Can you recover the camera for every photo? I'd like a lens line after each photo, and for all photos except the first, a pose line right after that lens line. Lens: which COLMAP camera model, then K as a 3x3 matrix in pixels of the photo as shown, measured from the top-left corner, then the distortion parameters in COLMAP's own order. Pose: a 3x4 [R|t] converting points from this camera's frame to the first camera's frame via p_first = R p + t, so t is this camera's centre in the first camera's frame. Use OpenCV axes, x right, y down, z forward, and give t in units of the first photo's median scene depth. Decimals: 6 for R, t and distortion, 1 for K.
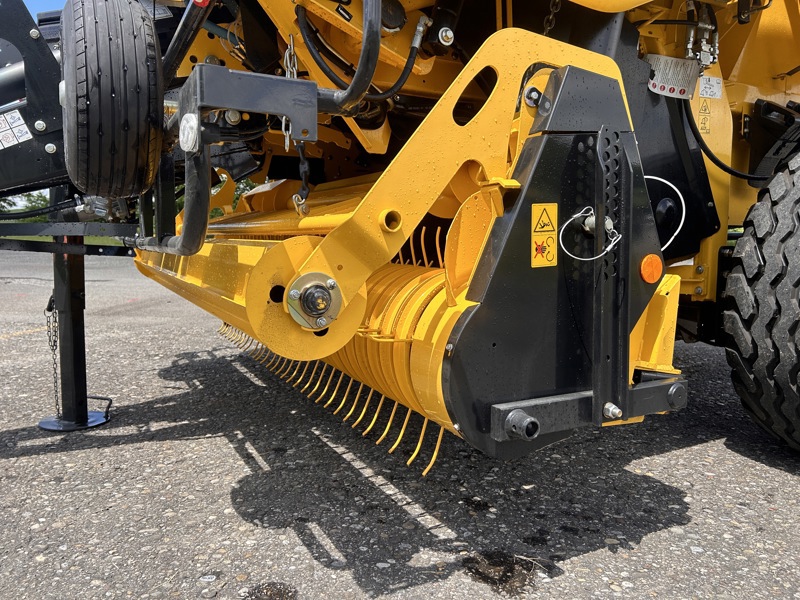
lens RADIAL K [[615.0, 0, 400.0], [0, 615.0, 300.0], [0, 0, 1]] dist [0.042283, -0.061344]
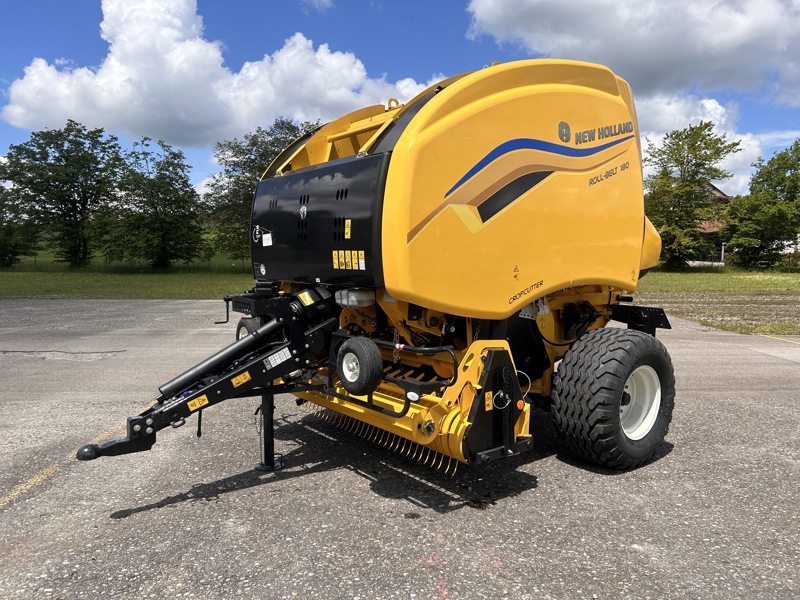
lens RADIAL K [[615.0, 0, 400.0], [0, 615.0, 300.0], [0, 0, 1]] dist [0.042283, -0.061344]
pose [[0.987263, -0.025925, 0.156973, -0.627773], [0.030281, 0.999218, -0.025426, -0.483654], [-0.156191, 0.029855, 0.987276, -1.871718]]
